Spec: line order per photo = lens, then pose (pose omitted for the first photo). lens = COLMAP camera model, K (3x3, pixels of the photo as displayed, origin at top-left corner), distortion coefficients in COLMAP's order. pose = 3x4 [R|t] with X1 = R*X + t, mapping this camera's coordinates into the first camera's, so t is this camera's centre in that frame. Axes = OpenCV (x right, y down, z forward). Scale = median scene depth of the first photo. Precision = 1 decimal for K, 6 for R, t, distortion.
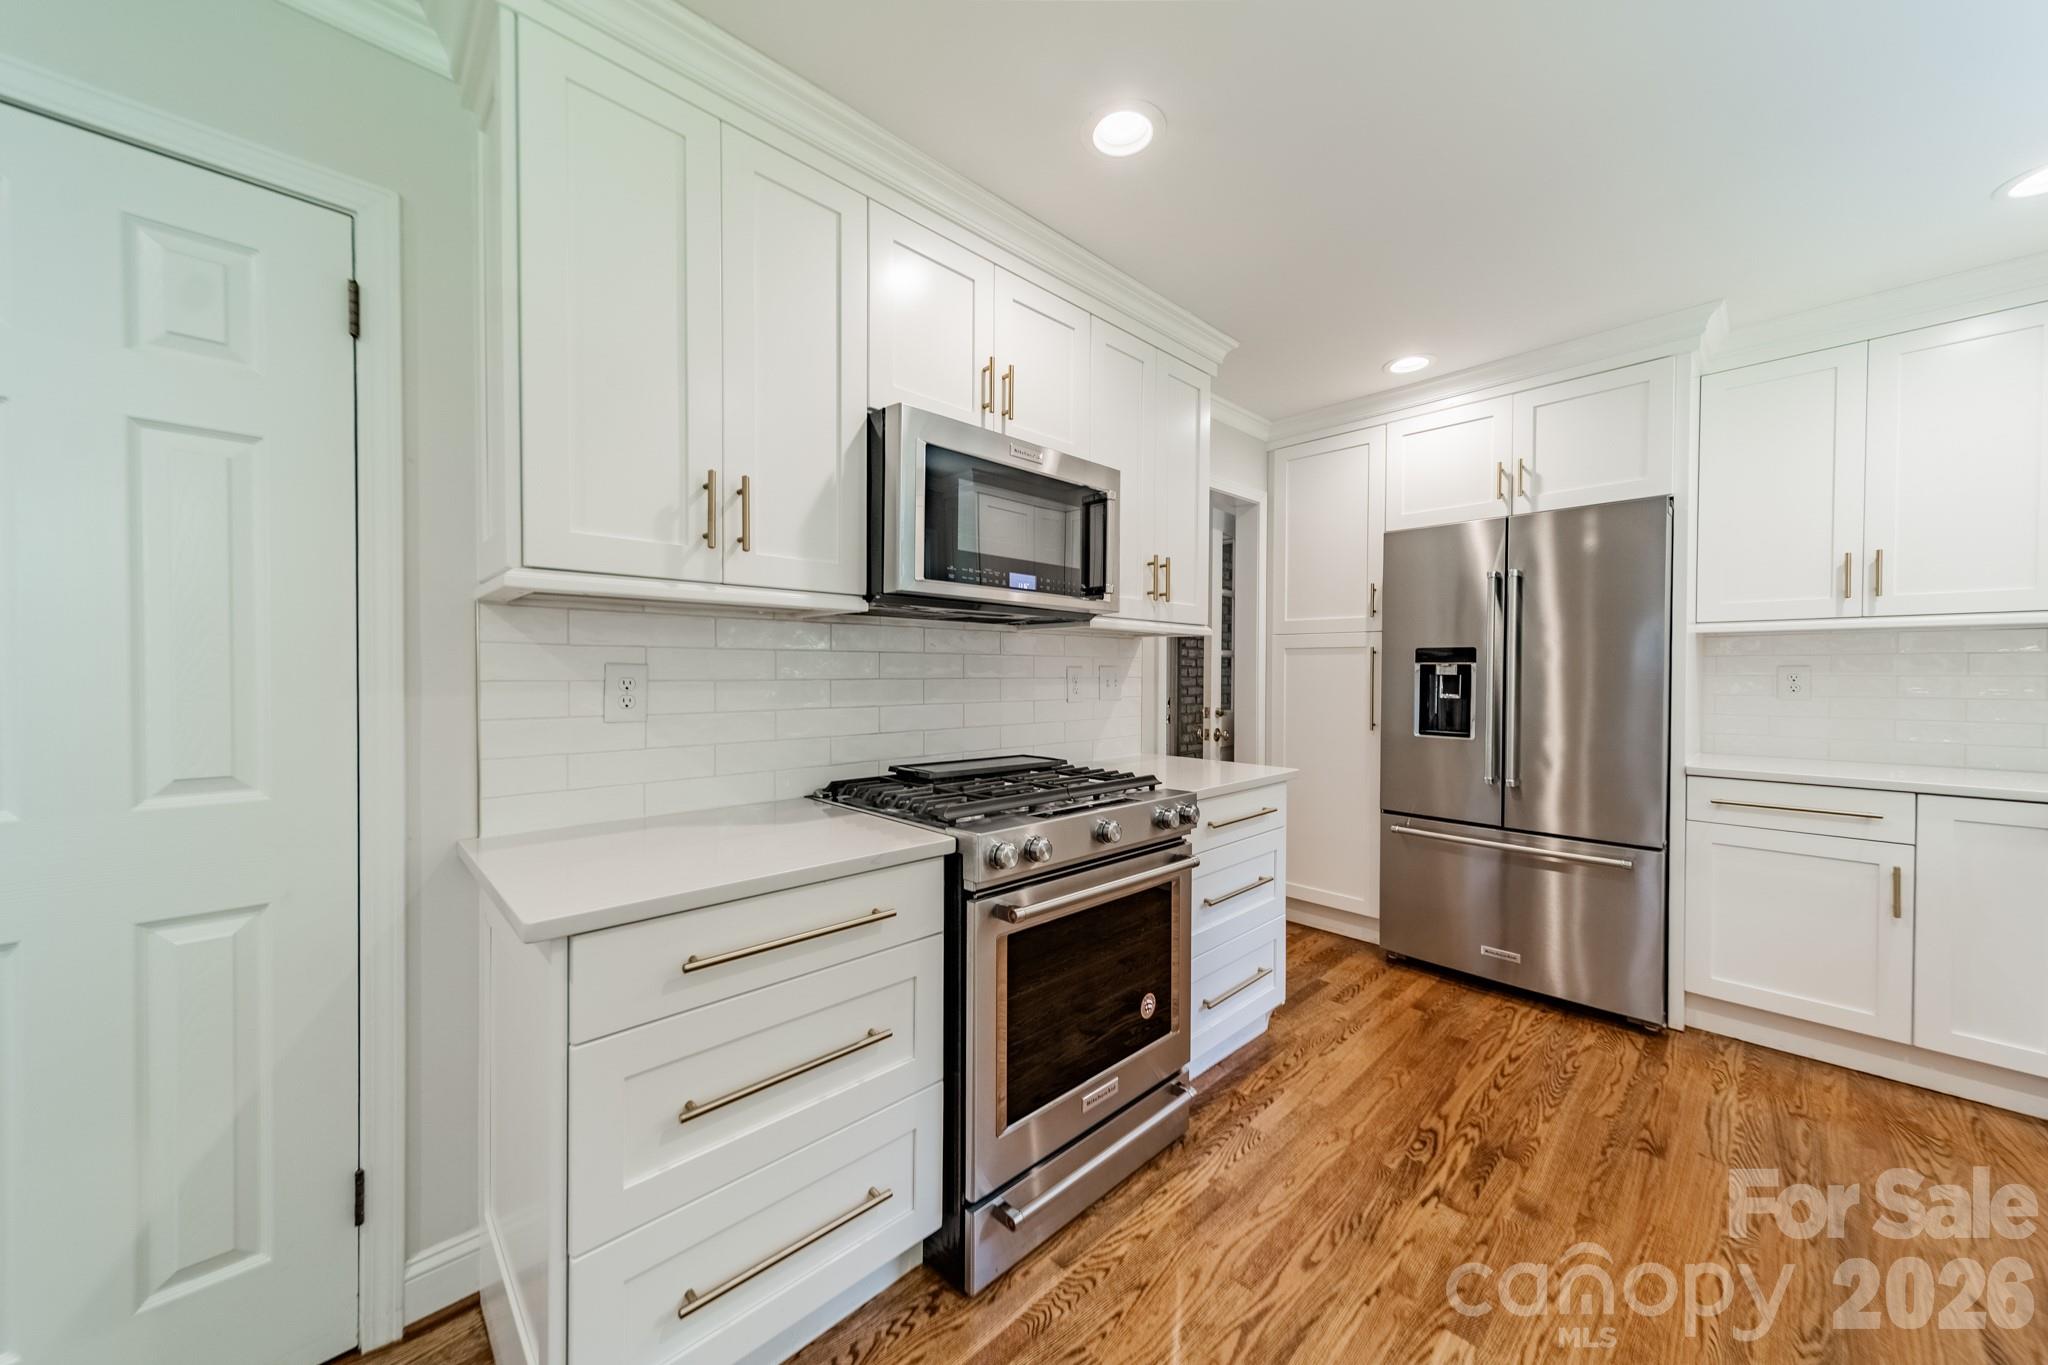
lens RADIAL K [[726.2, 0, 1039.1], [0, 726.2, 681.0], [0, 0, 1]] dist [0.007329, -0.000450]
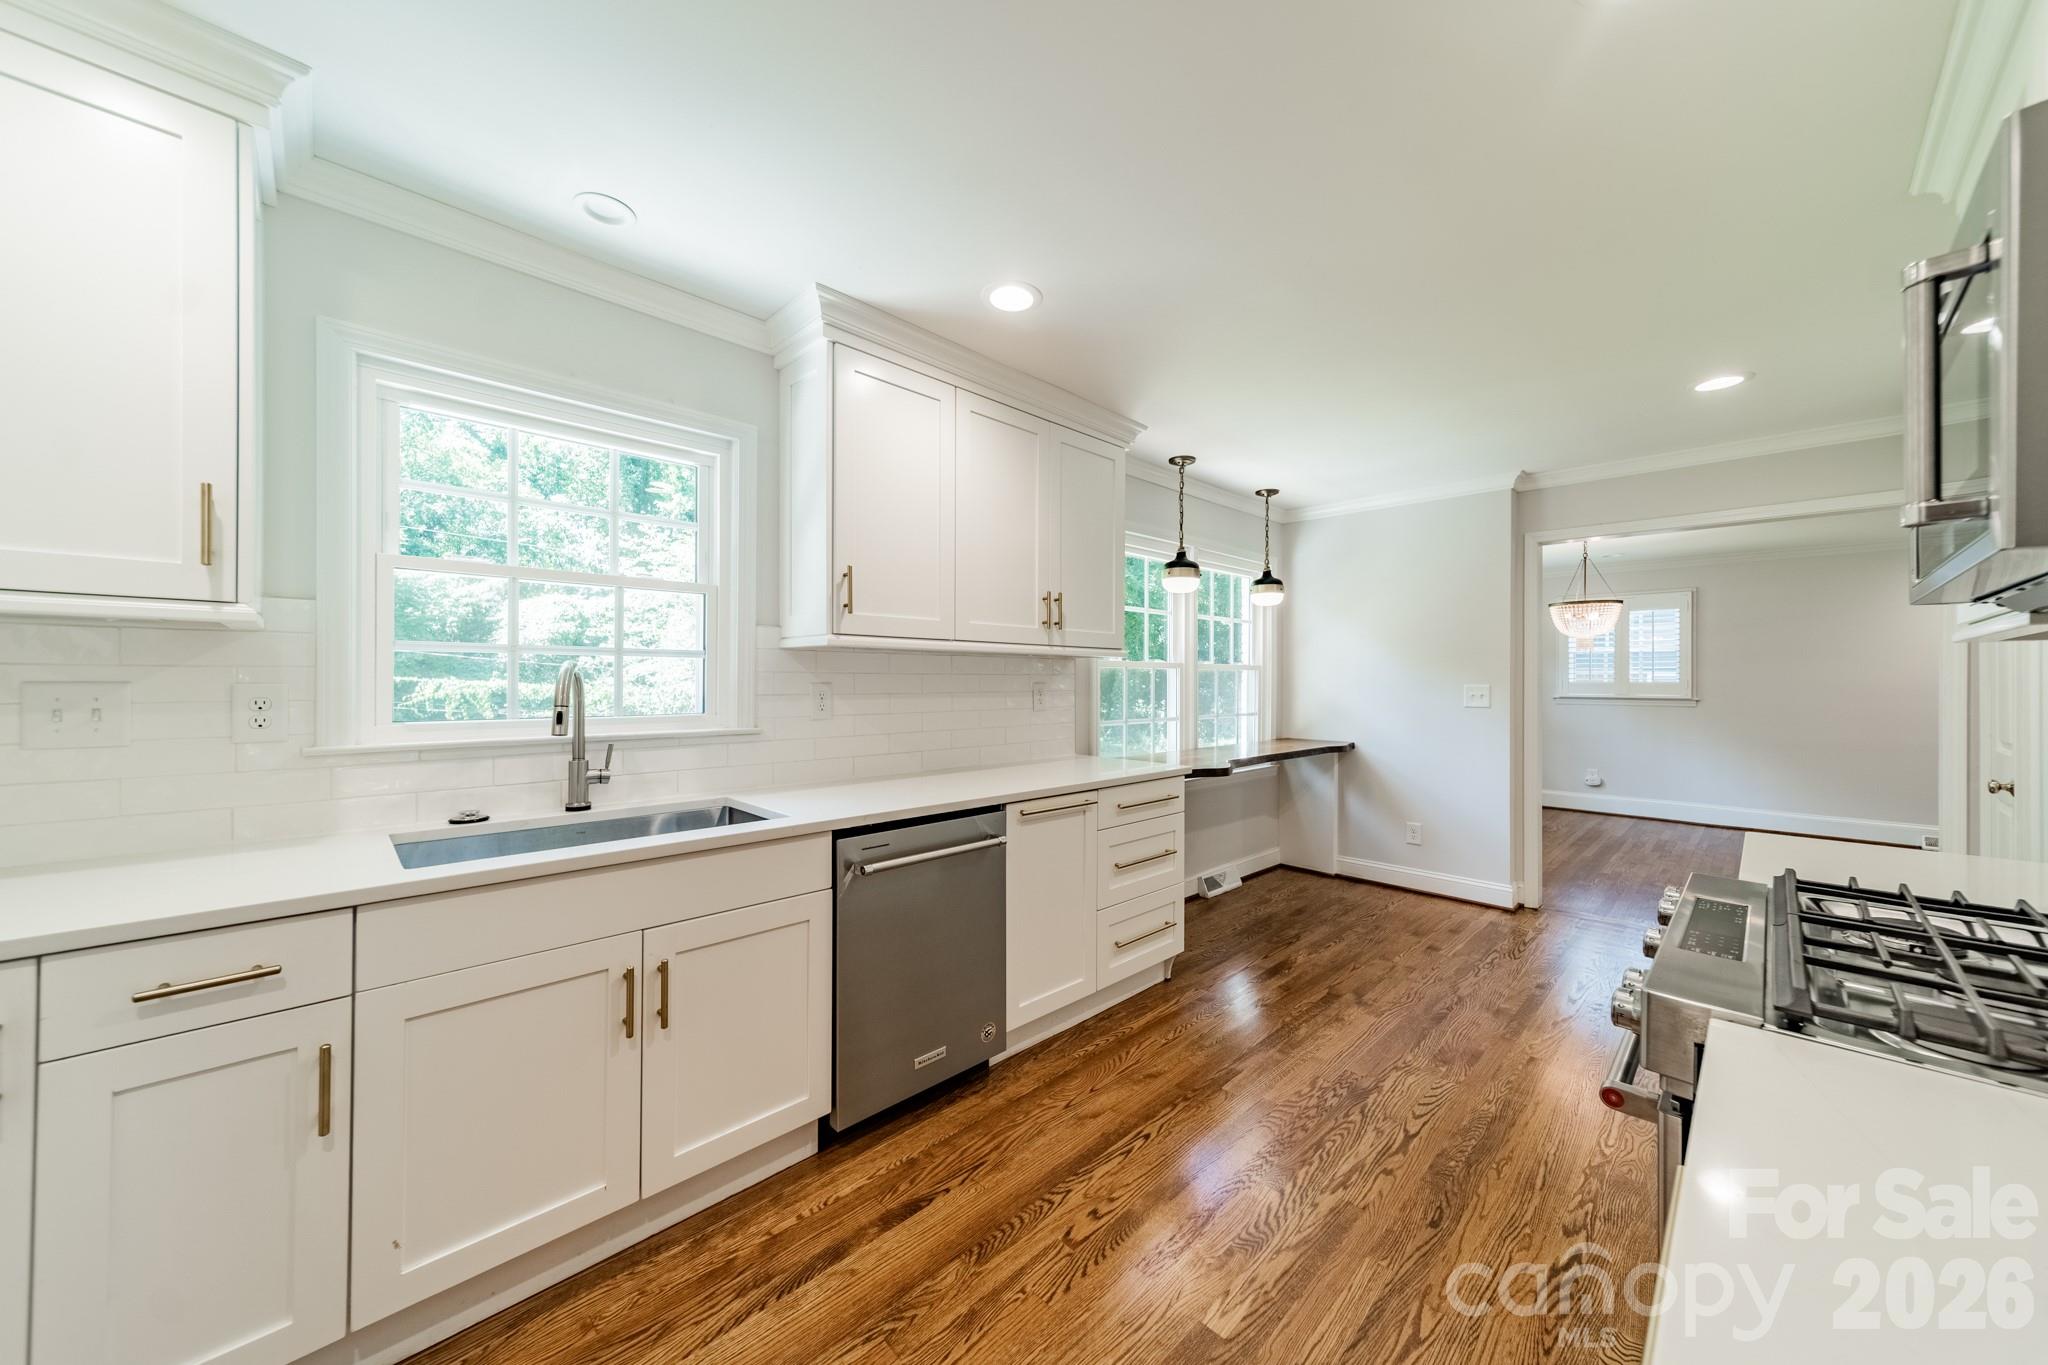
lens RADIAL K [[726.2, 0, 1039.4], [0, 726.2, 679.0], [0, 0, 1]] dist [0.007329, -0.000450]
pose [[-0.999870, -0.009298, -0.013152, 0.512876], [-0.009465, 0.999874, 0.012754, -0.036269], [0.013032, 0.012877, -0.999832, 1.232902]]
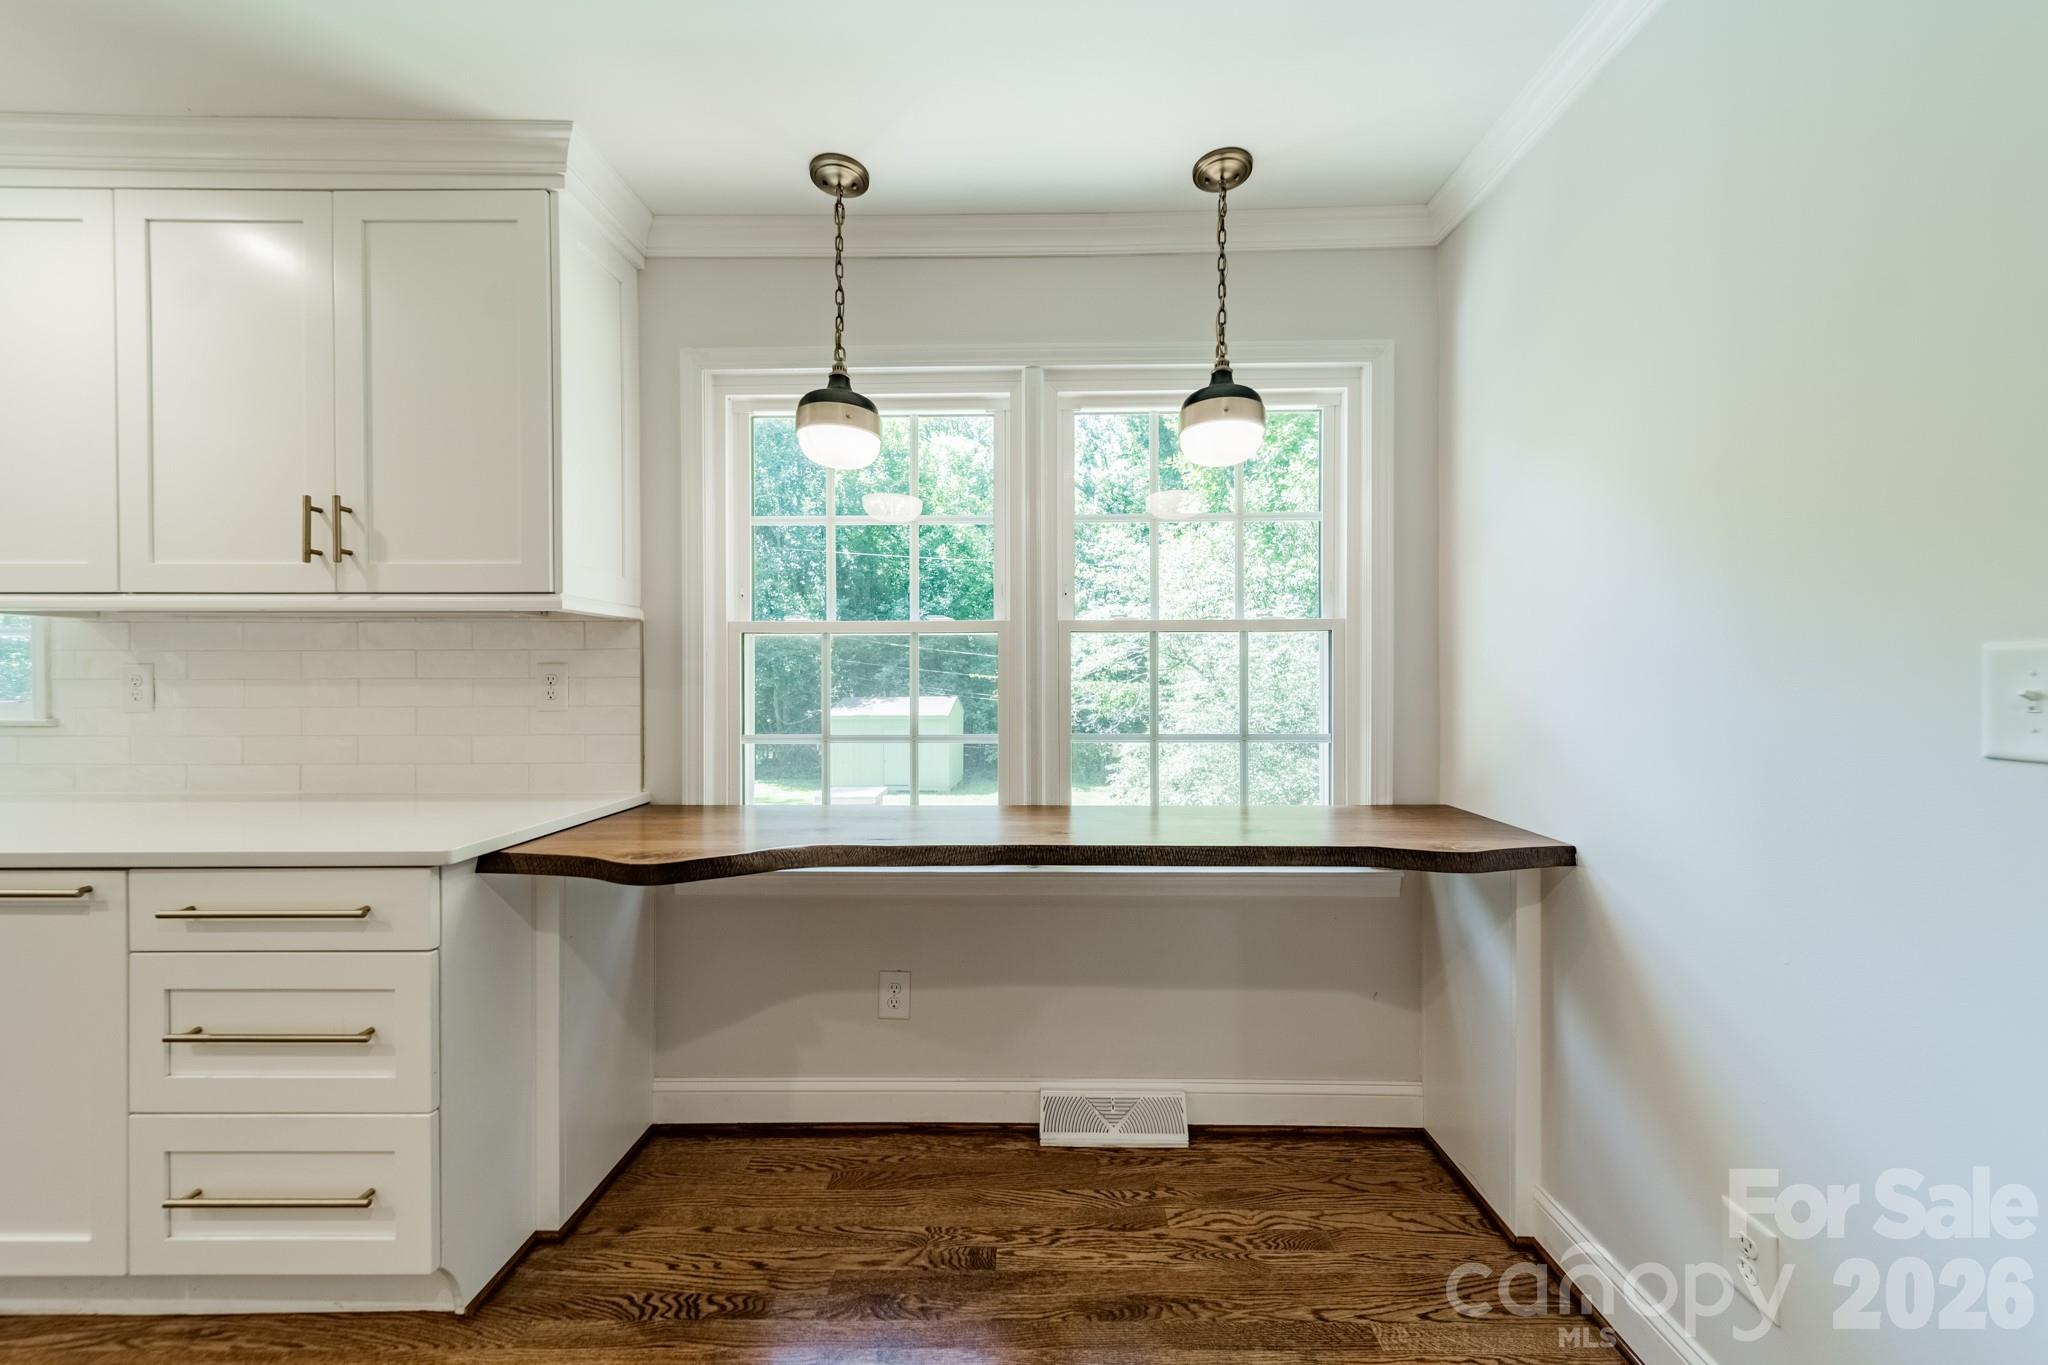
lens RADIAL K [[726.2, 0, 1038.3], [0, 726.2, 685.0], [0, 0, 1]] dist [0.007329, -0.000450]
pose [[-0.710111, -0.004284, 0.704076, -0.528230], [0.008948, 0.999846, 0.015109, 0.006954], [-0.704033, 0.017029, -0.709963, -0.035775]]
